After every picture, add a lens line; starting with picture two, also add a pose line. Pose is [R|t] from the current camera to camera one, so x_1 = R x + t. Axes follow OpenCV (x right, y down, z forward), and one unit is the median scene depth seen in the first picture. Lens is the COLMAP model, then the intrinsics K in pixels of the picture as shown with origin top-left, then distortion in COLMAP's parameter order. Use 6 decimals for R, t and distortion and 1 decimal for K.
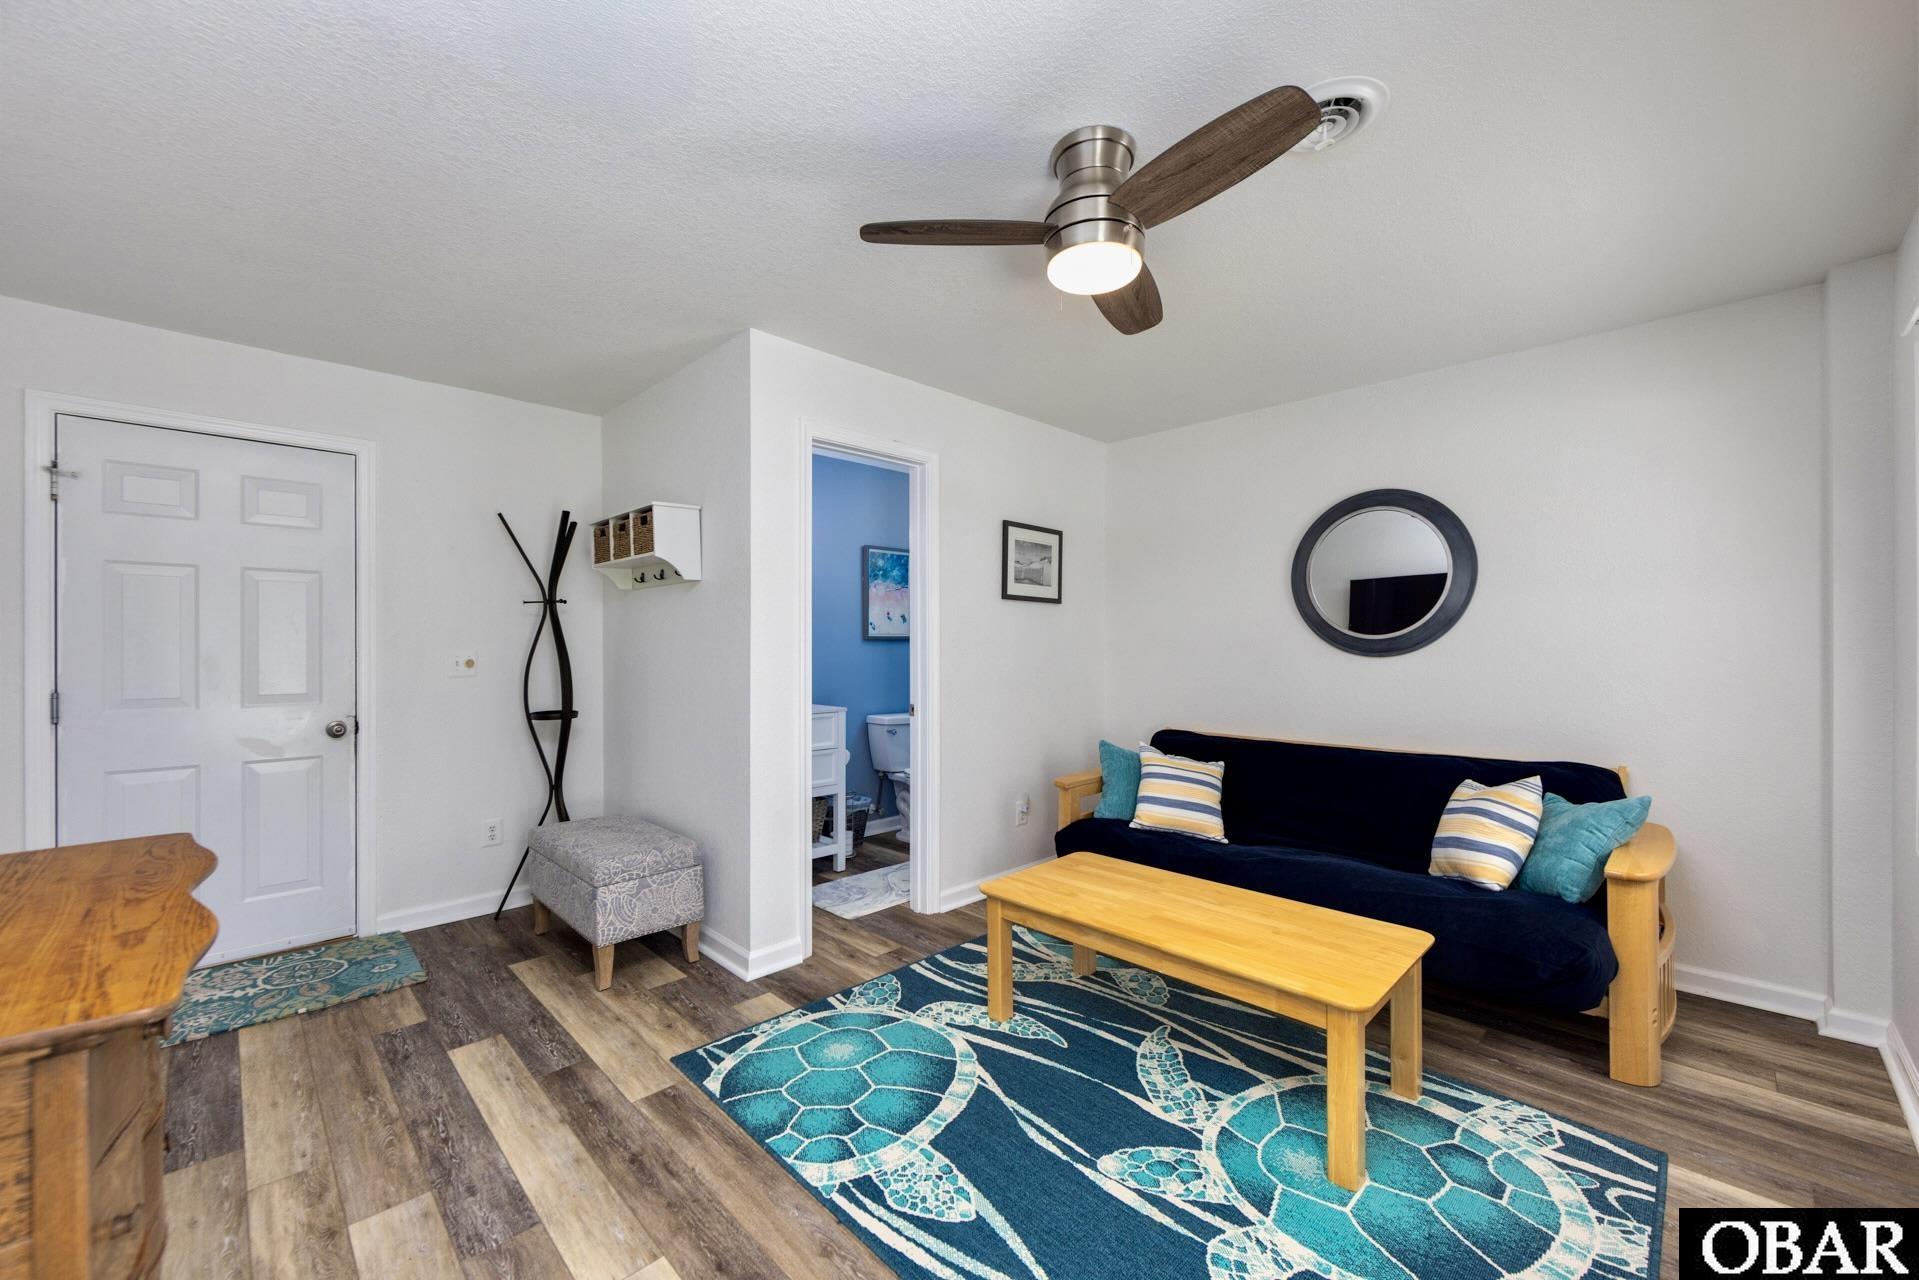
lens RADIAL K [[748.5, 0, 965.9], [0, 748.5, 644.2], [0, 0, 1]] dist [0.000375, -0.000810]
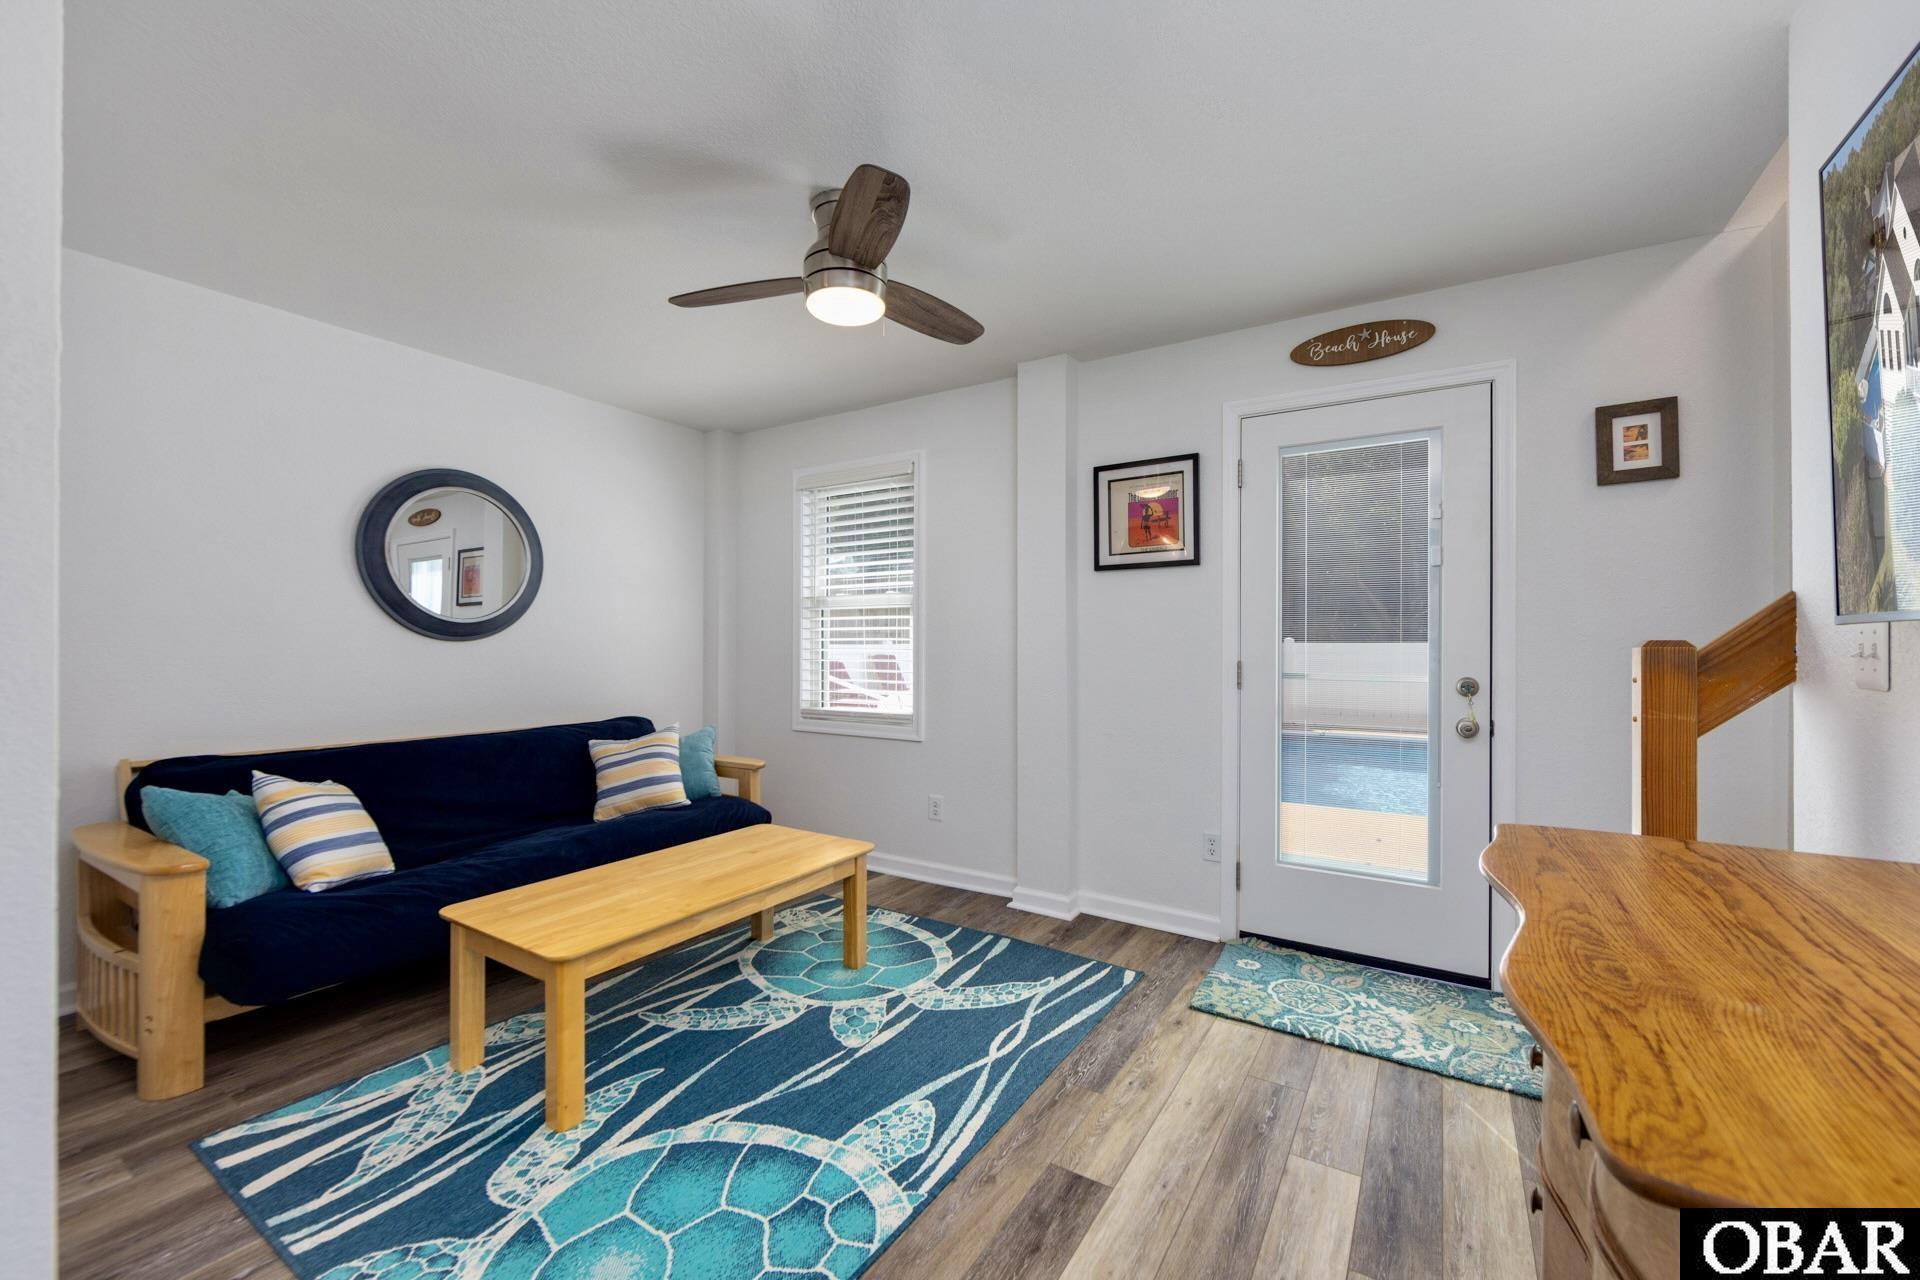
lens RADIAL K [[748.9, 0, 965.2], [0, 748.9, 644.0], [0, 0, 1]] dist [0.000375, -0.000810]
pose [[-0.214198, 0.001582, 0.976789, -0.902084], [-0.003046, 0.999993, -0.002288, 0.036790], [-0.976786, -0.003466, -0.214191, 0.932216]]
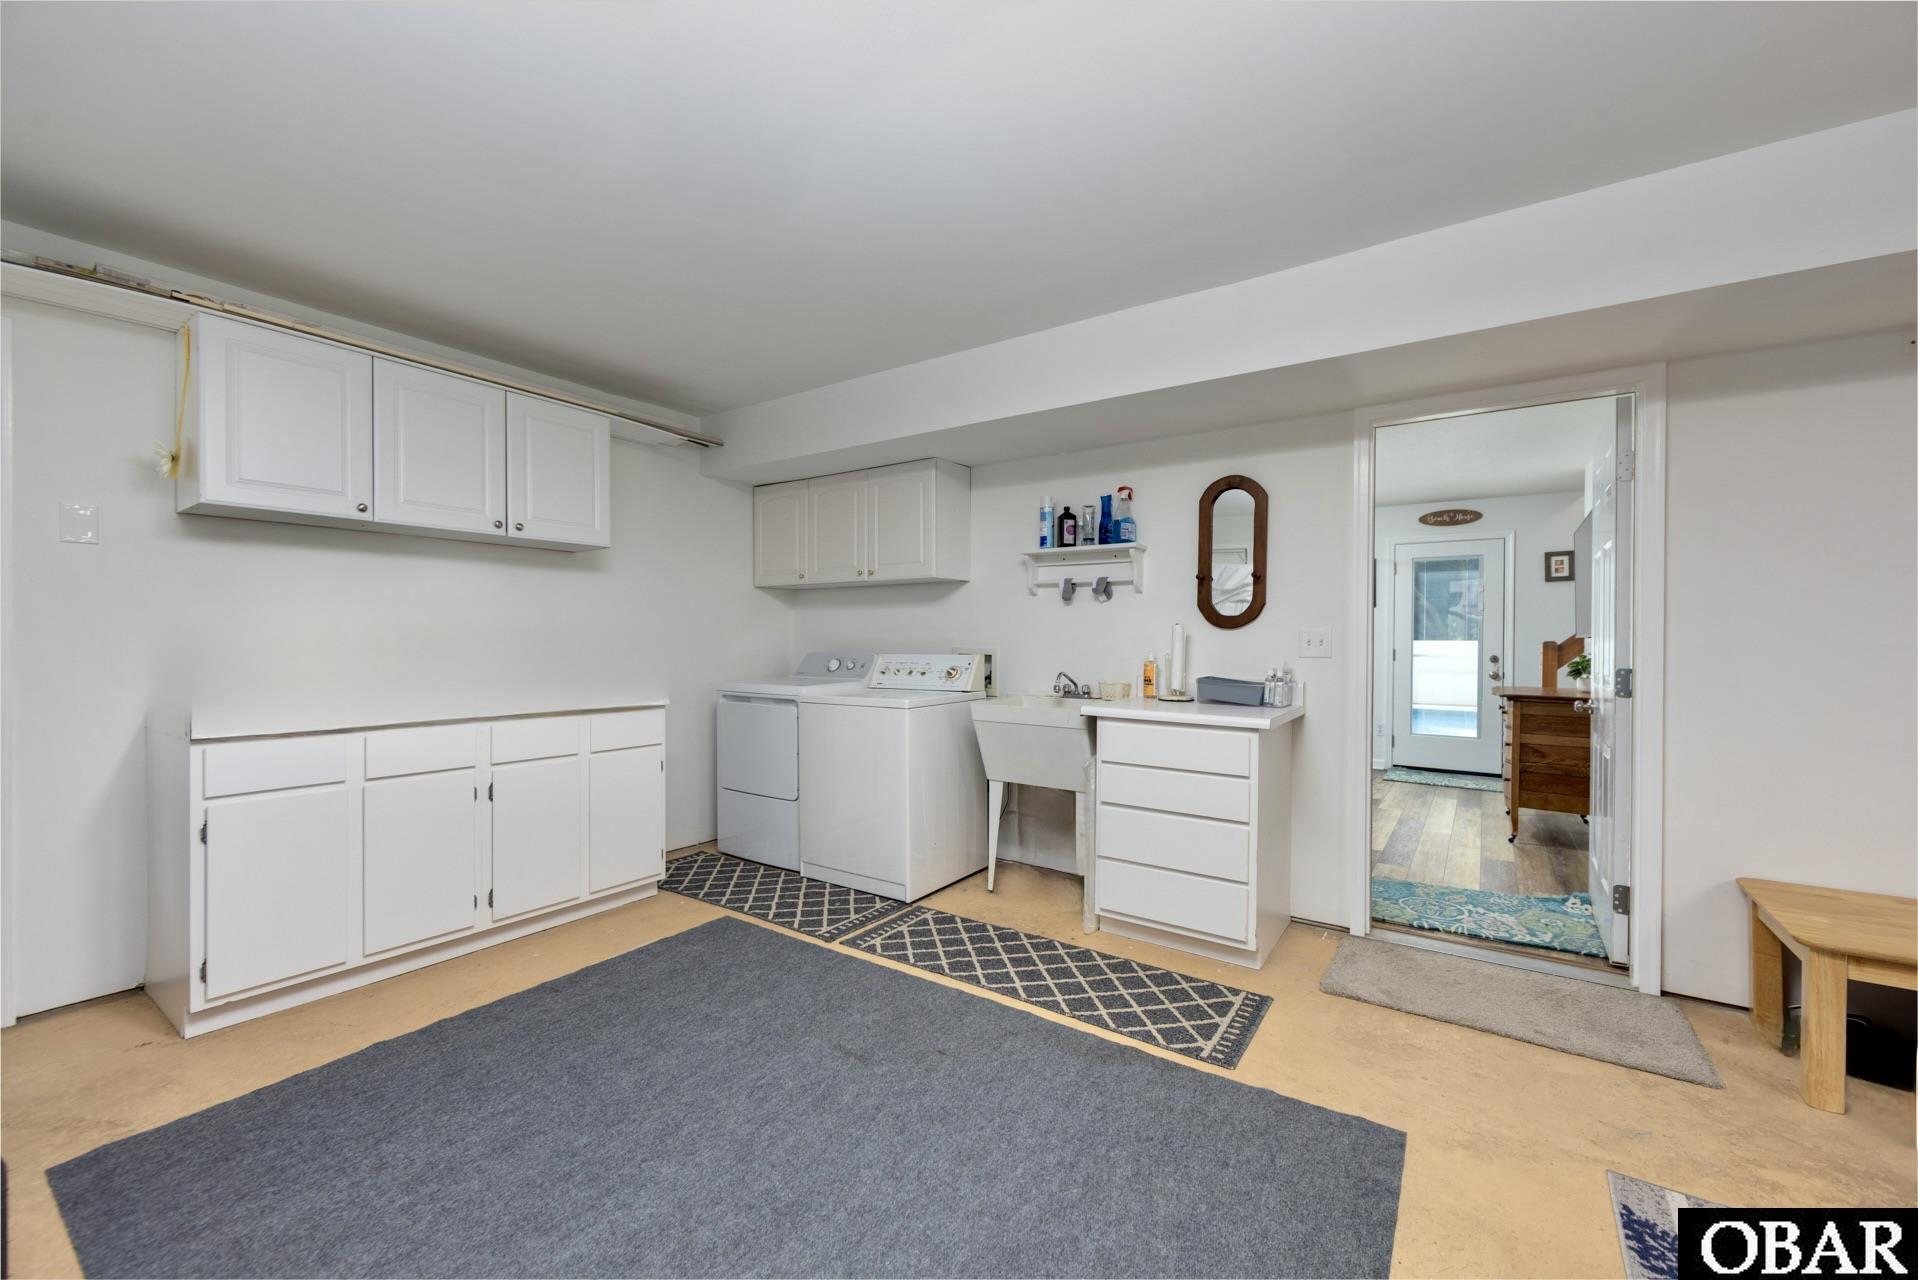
lens RADIAL K [[748.1, 0, 960.2], [0, 748.1, 645.2], [0, 0, 1]] dist [0.000375, -0.000810]
pose [[-0.185974, -0.006987, 0.982530, -1.784989], [-0.006643, 0.999961, 0.005853, 0.039245], [-0.982532, -0.005438, -0.186013, 1.854058]]
